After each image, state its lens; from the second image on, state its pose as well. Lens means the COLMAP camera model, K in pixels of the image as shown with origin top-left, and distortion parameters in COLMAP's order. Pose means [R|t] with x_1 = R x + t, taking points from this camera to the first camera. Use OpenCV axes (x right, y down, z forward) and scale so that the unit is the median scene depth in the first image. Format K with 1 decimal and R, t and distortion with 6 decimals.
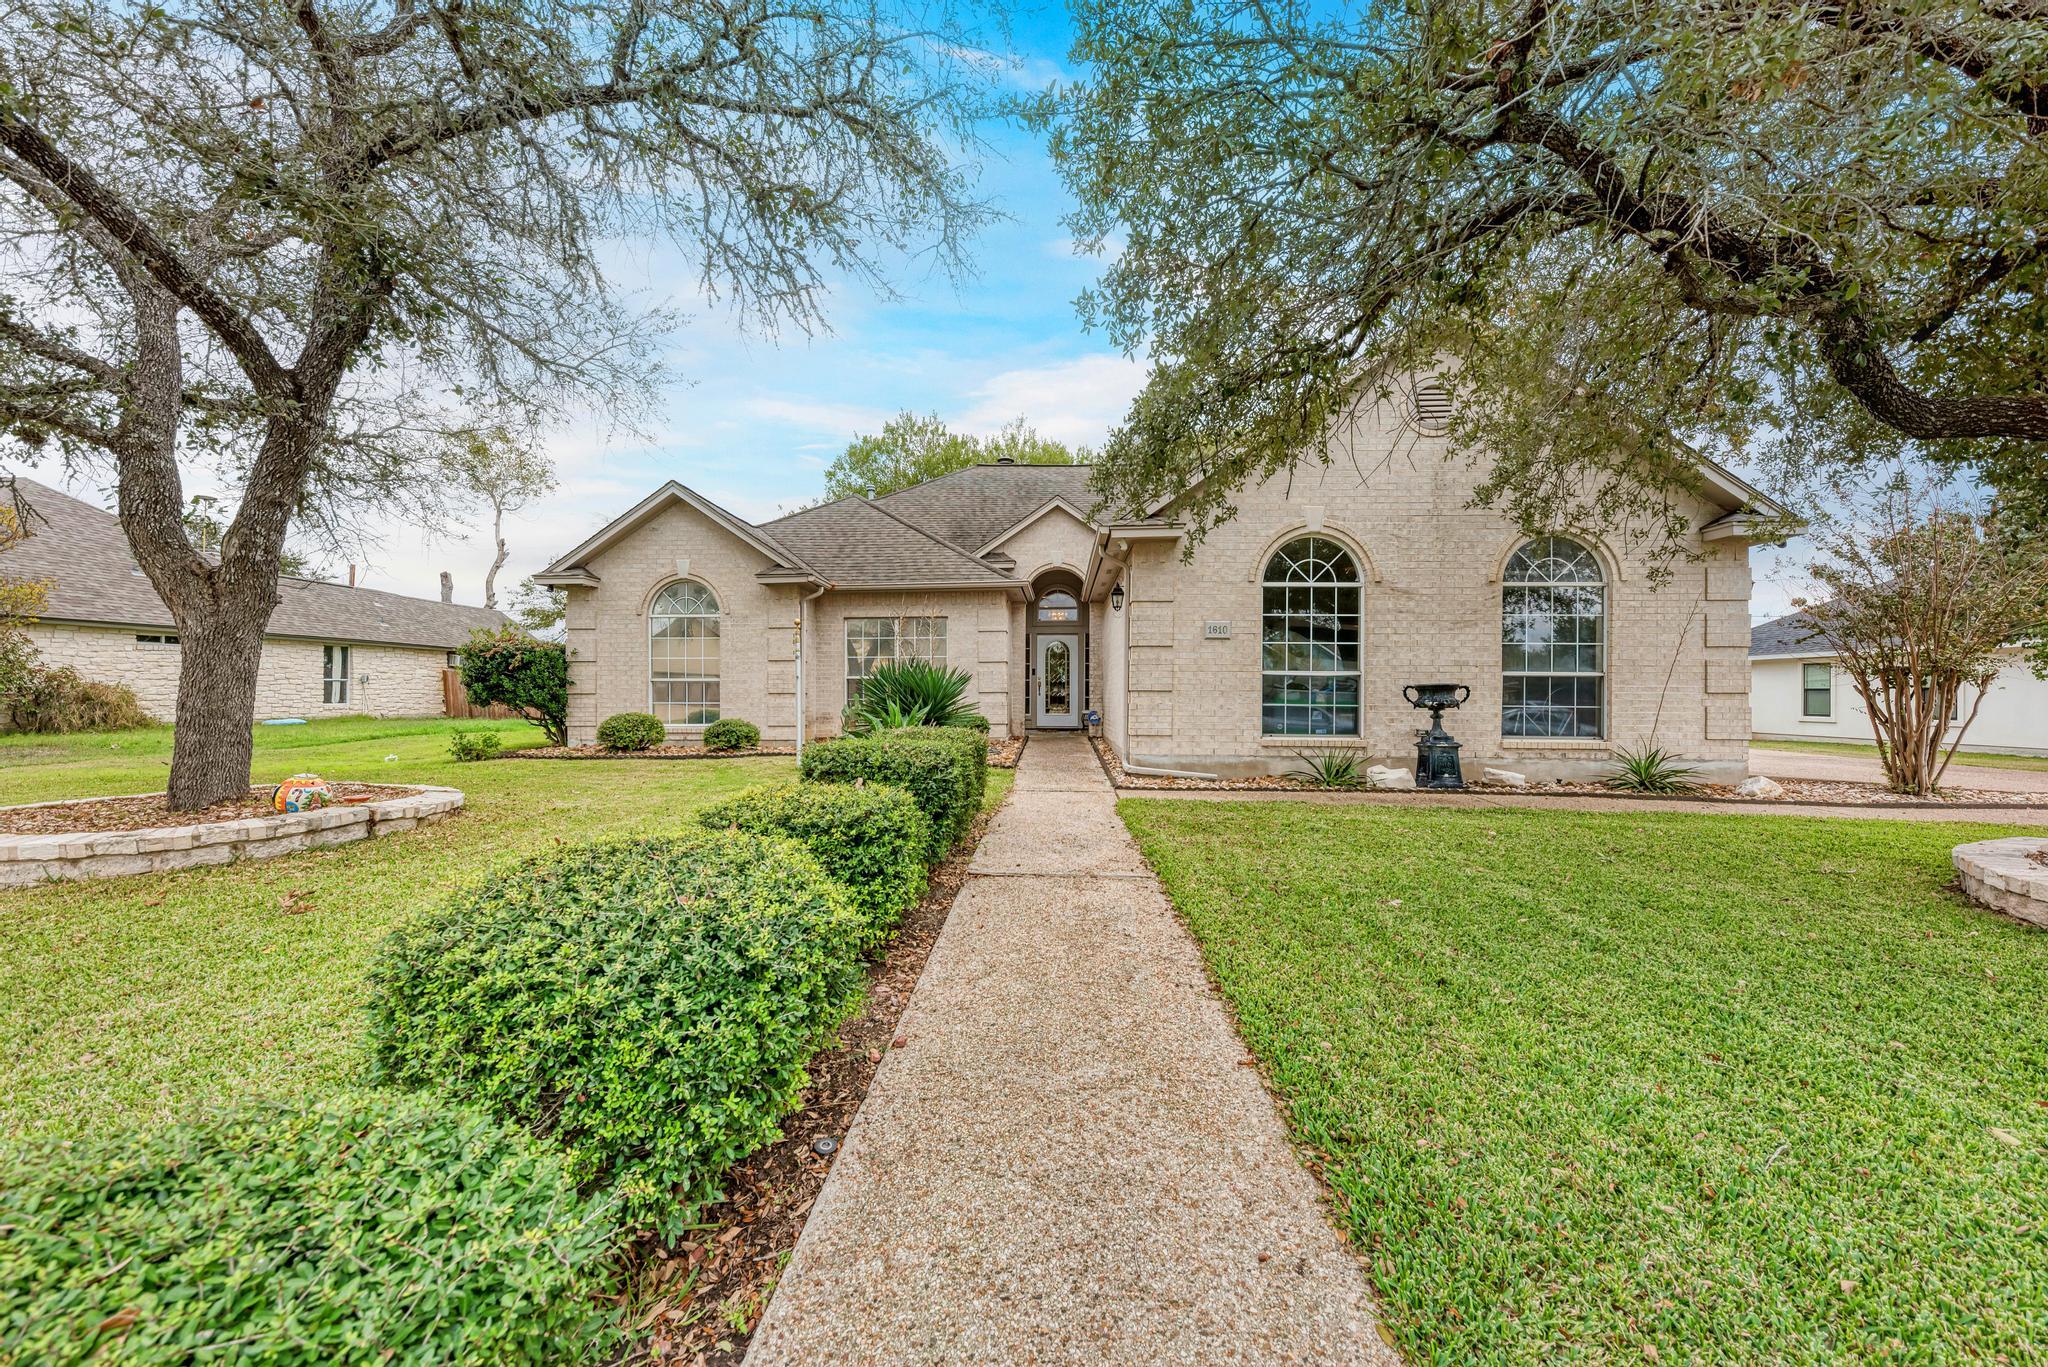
lens RADIAL K [[759.7, 0, 1022.6], [0, 759.7, 691.9], [0, 0, 1]] dist [-0.000095, -0.000133]
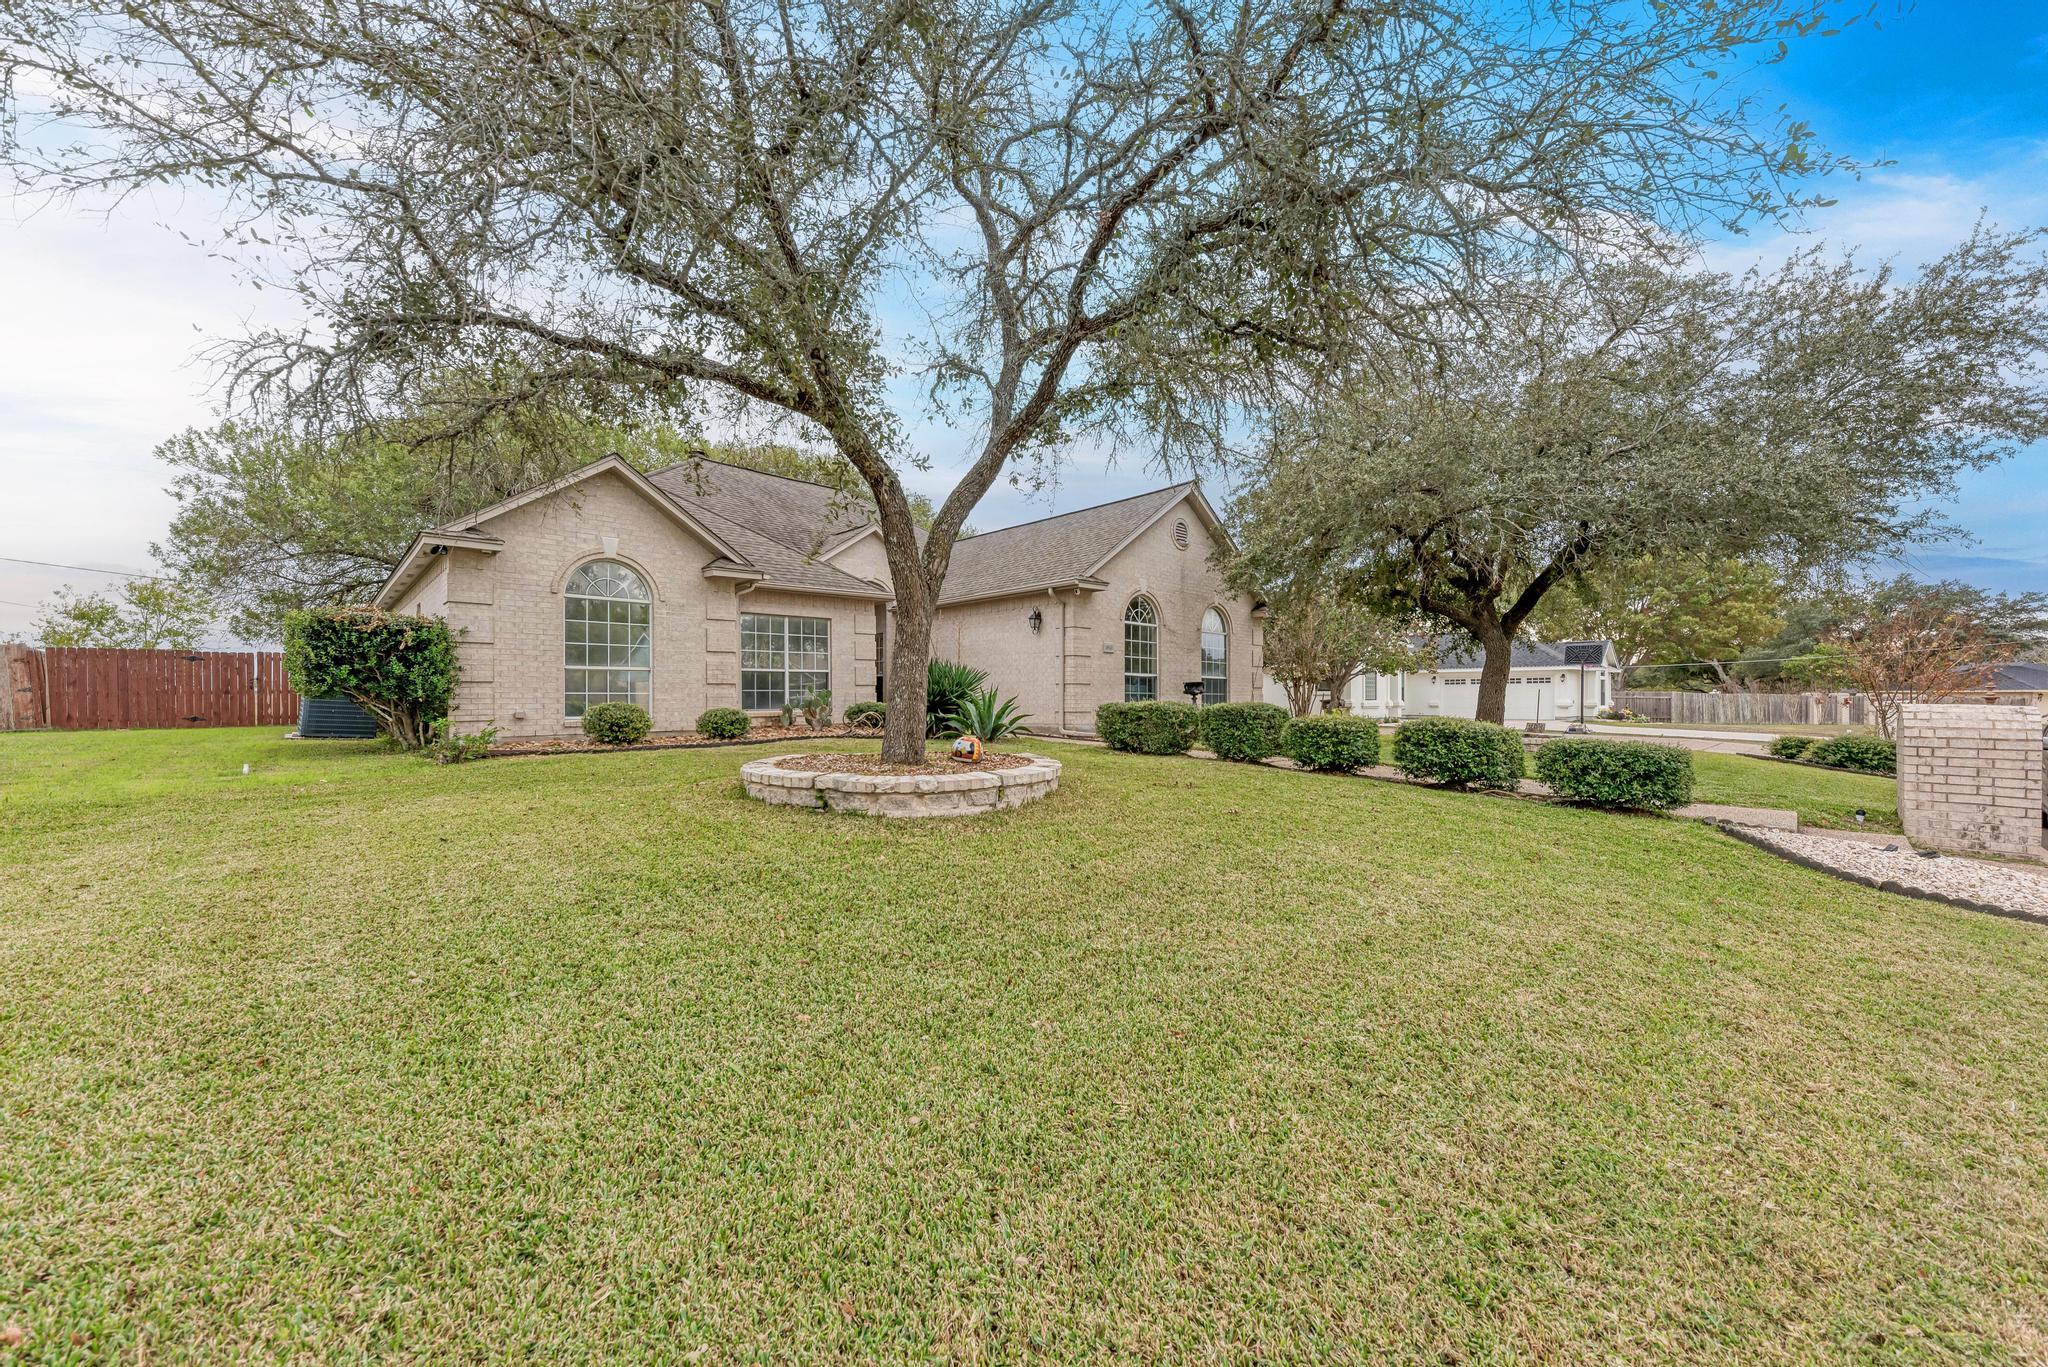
lens RADIAL K [[759.7, 0, 1024.1], [0, 759.7, 689.1], [0, 0, 1]] dist [-0.000095, -0.000133]
pose [[0.689400, 0.005205, 0.724363, -0.853628], [-0.005405, 0.999983, -0.002041, 0.009726], [-0.724361, -0.002508, 0.689416, -0.005904]]
